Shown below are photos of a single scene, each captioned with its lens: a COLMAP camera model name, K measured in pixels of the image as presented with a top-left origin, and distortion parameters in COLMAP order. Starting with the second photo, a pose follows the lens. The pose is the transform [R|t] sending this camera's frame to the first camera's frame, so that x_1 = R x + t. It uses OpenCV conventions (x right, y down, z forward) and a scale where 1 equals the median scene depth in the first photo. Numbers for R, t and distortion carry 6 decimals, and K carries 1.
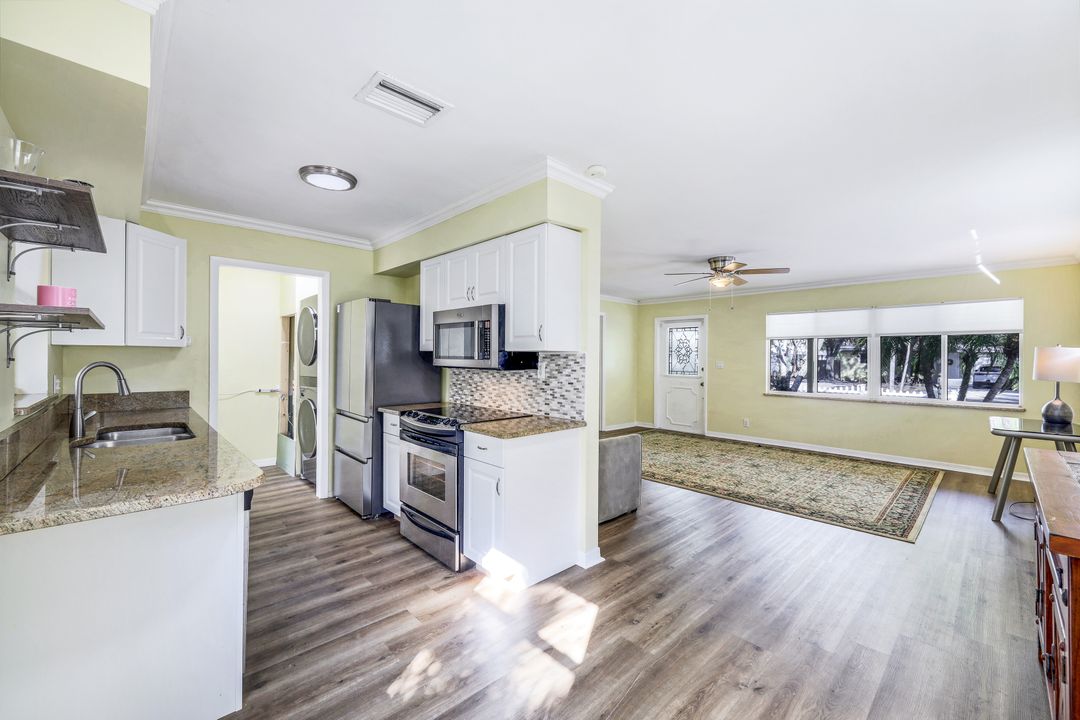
lens RADIAL K [[436.6, 0, 537.0], [0, 436.6, 355.1], [0, 0, 1]] dist [-0.001156, 0.000403]
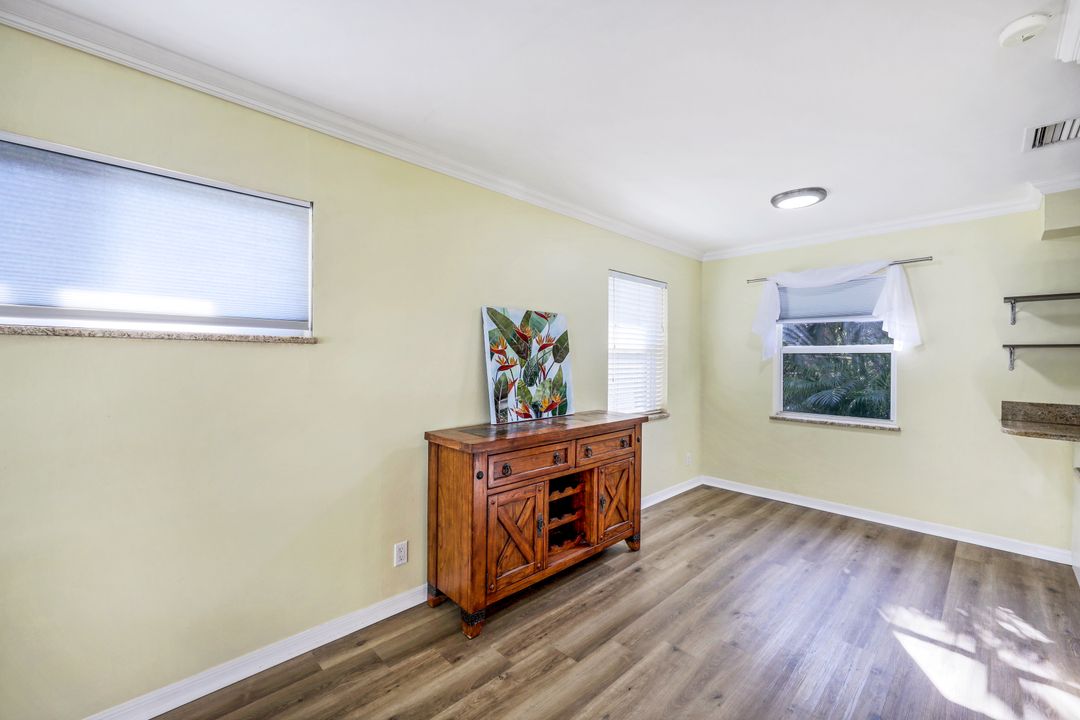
lens RADIAL K [[436.6, 0, 537.4], [0, 436.6, 358.1], [0, 0, 1]] dist [-0.001156, 0.000403]
pose [[-0.999811, -0.016076, -0.010905, 0.414070], [-0.016009, 0.999852, -0.006250, 0.007194], [0.011004, -0.006075, -0.999921, 0.845157]]
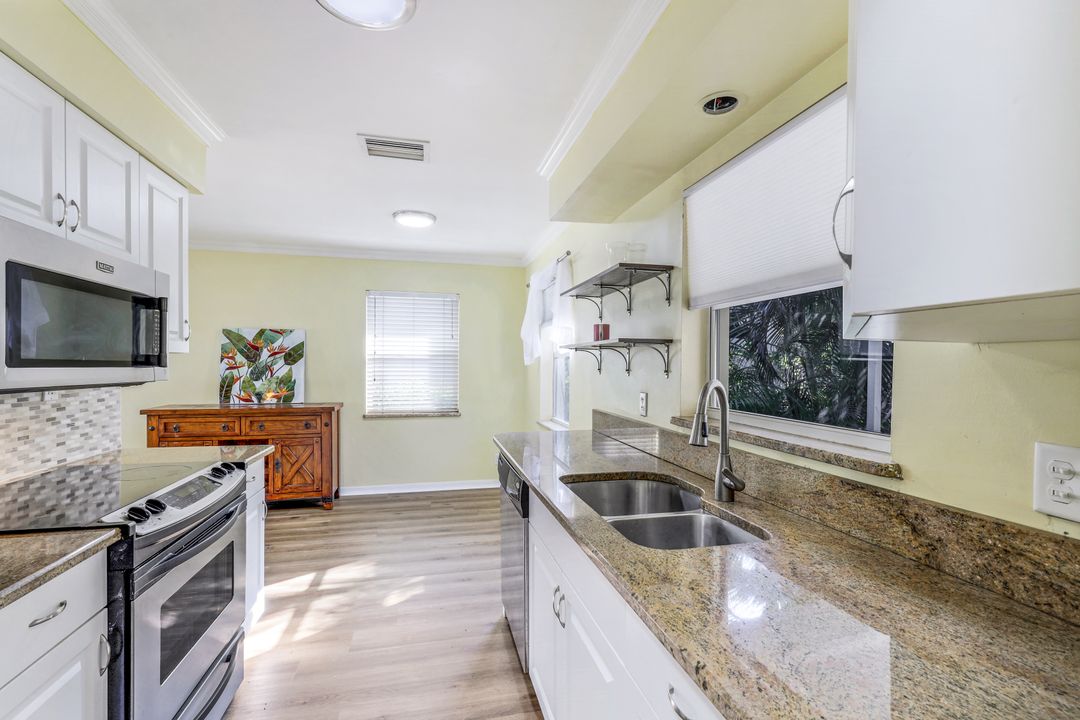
lens RADIAL K [[466.4, 0, 529.8], [0, 466.4, 368.5], [0, 0, 1]] dist [0.013922, -0.000436]
pose [[-0.860134, -0.019169, 0.509709, -0.510442], [-0.017227, 0.999815, 0.008530, 0.000006], [-0.509778, -0.001444, -0.860305, 0.775931]]
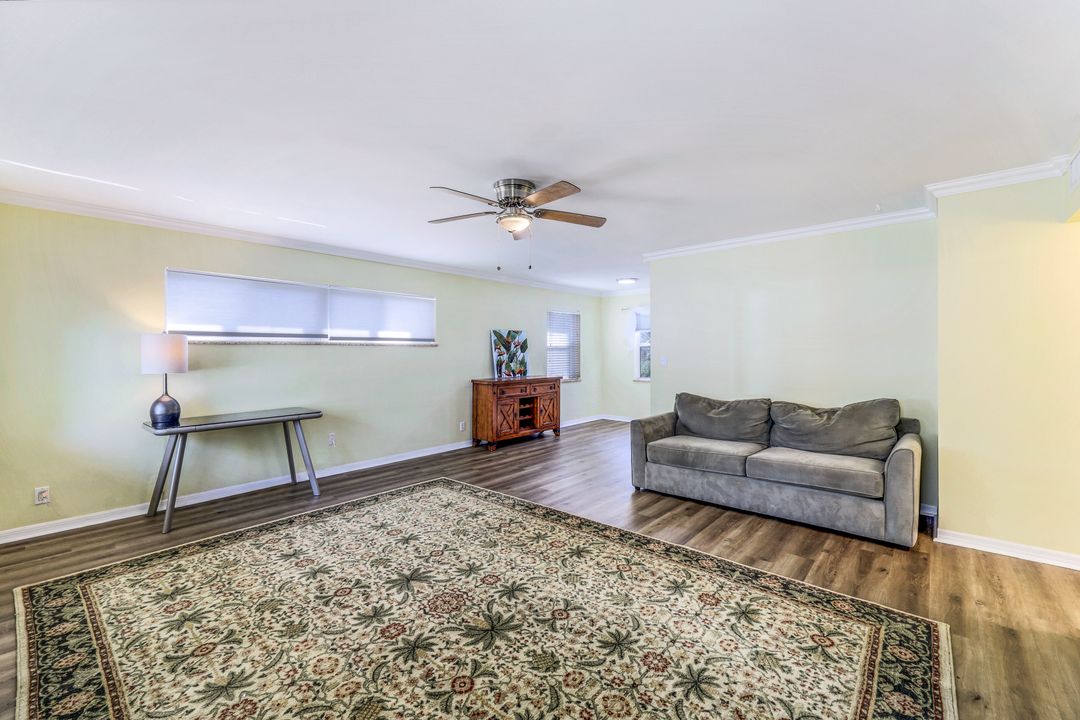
lens RADIAL K [[448.2, 0, 541.7], [0, 448.2, 345.7], [0, 0, 1]] dist [0.001063, -0.000345]
pose [[-0.995650, -0.006917, -0.092914, 0.451110], [-0.005066, 0.999784, -0.020138, 0.015278], [0.093033, -0.019580, -0.995470, 1.665886]]
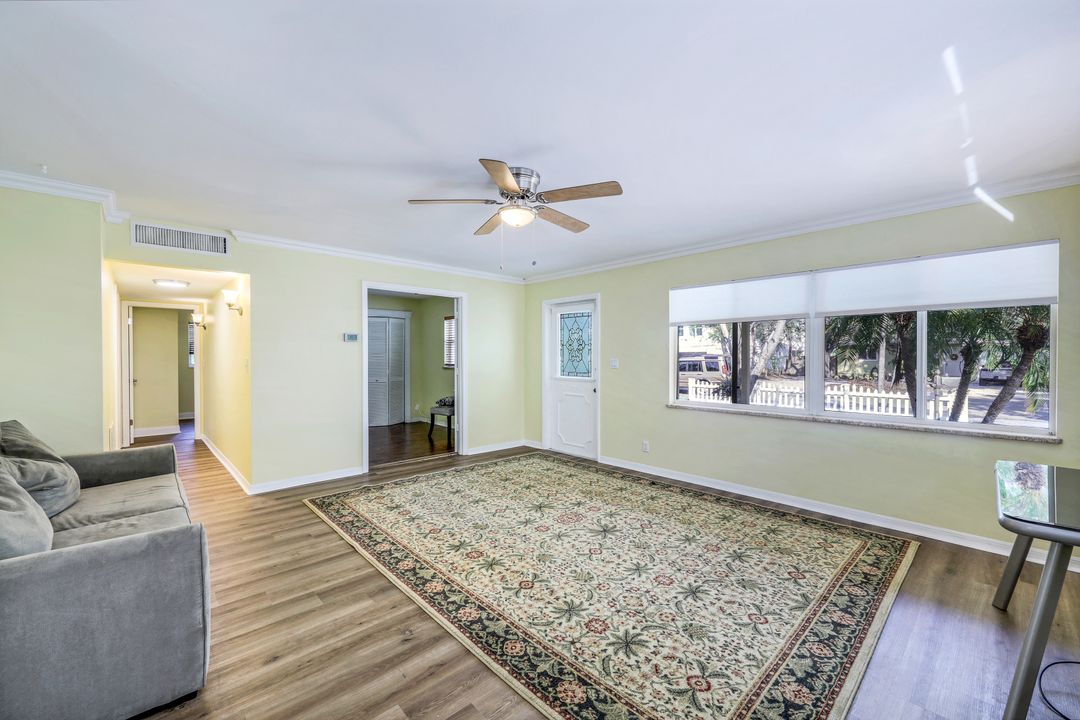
lens RADIAL K [[436.6, 0, 538.9], [0, 436.6, 354.5], [0, 0, 1]] dist [-0.001156, 0.000403]
pose [[0.999929, -0.009879, -0.006682, 0.461831], [0.009895, 0.999948, 0.002347, 0.008346], [0.006658, -0.002413, 0.999975, 0.441377]]
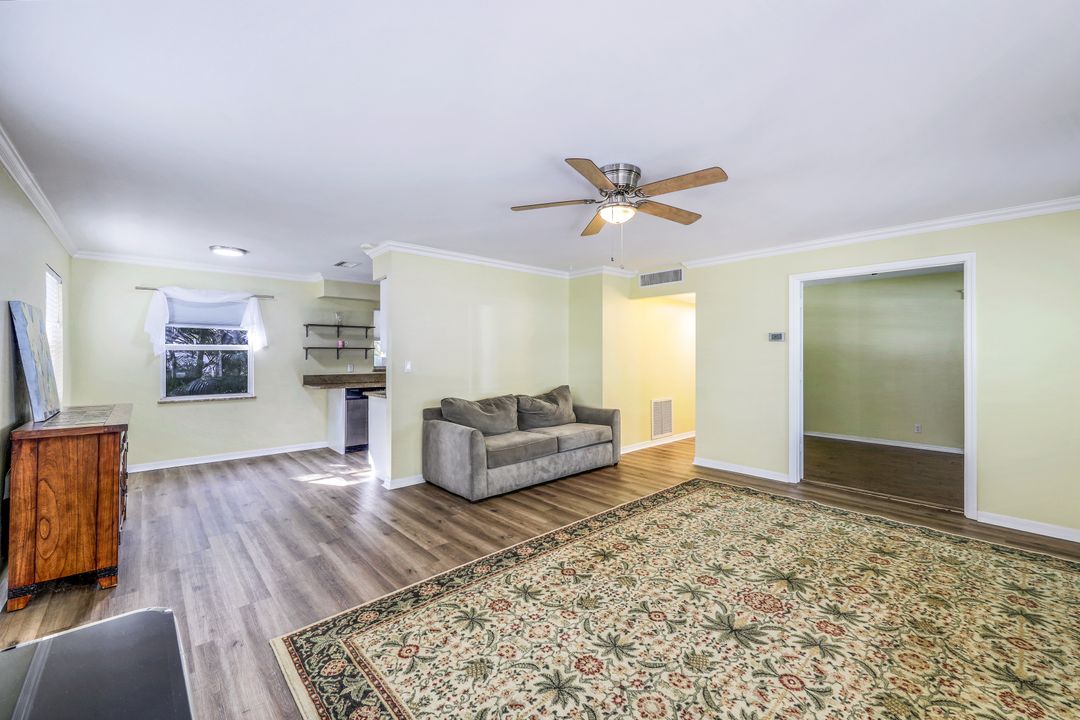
lens RADIAL K [[436.6, 0, 545.7], [0, 436.6, 360.0], [0, 0, 1]] dist [-0.001156, 0.000403]
pose [[-0.013852, 0.000813, -0.999904, 0.990956], [0.006760, 0.999977, 0.000720, 0.014514], [0.999881, -0.006749, -0.013857, 0.937720]]
